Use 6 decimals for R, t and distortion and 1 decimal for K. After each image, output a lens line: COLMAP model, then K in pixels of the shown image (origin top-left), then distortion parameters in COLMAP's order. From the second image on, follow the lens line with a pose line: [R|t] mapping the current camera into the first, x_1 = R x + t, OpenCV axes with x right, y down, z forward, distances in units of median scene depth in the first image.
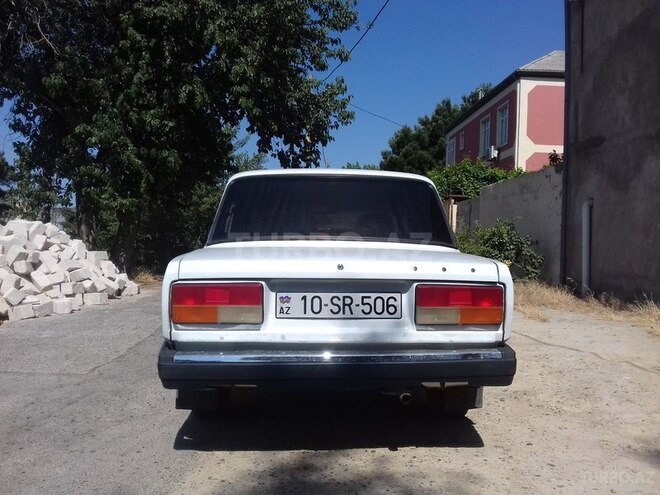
lens RADIAL K [[609.1, 0, 330.0], [0, 609.1, 247.5], [0, 0, 1]] dist [0.092108, -0.182395]
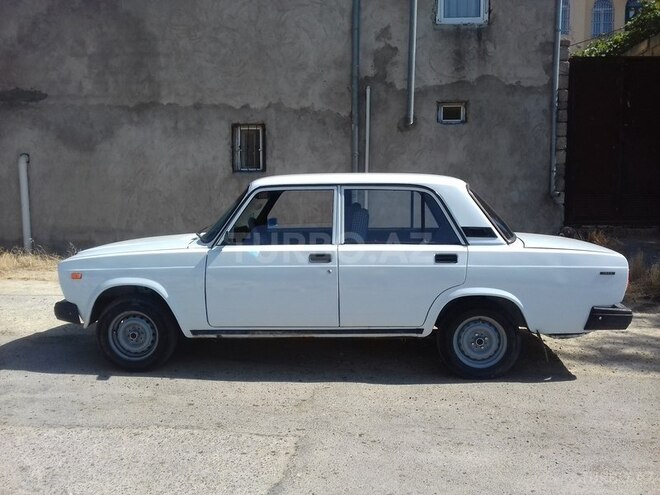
lens RADIAL K [[609.1, 0, 330.0], [0, 609.1, 247.5], [0, 0, 1]] dist [0.092108, -0.182395]
pose [[0.118890, -0.111739, 0.986600, -0.551578], [-0.001276, 0.993629, 0.112689, -0.047696], [-0.992907, -0.014657, 0.117990, 0.450928]]
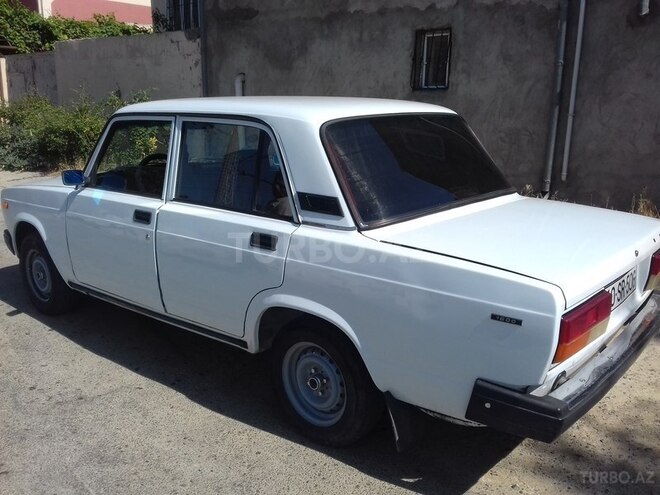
lens RADIAL K [[609.1, 0, 330.0], [0, 609.1, 247.5], [0, 0, 1]] dist [0.092108, -0.182395]
pose [[0.682609, -0.178093, 0.708751, -0.265450], [-0.000483, 0.969740, 0.244140, -0.054169], [-0.730784, -0.166994, 0.661867, 0.205449]]
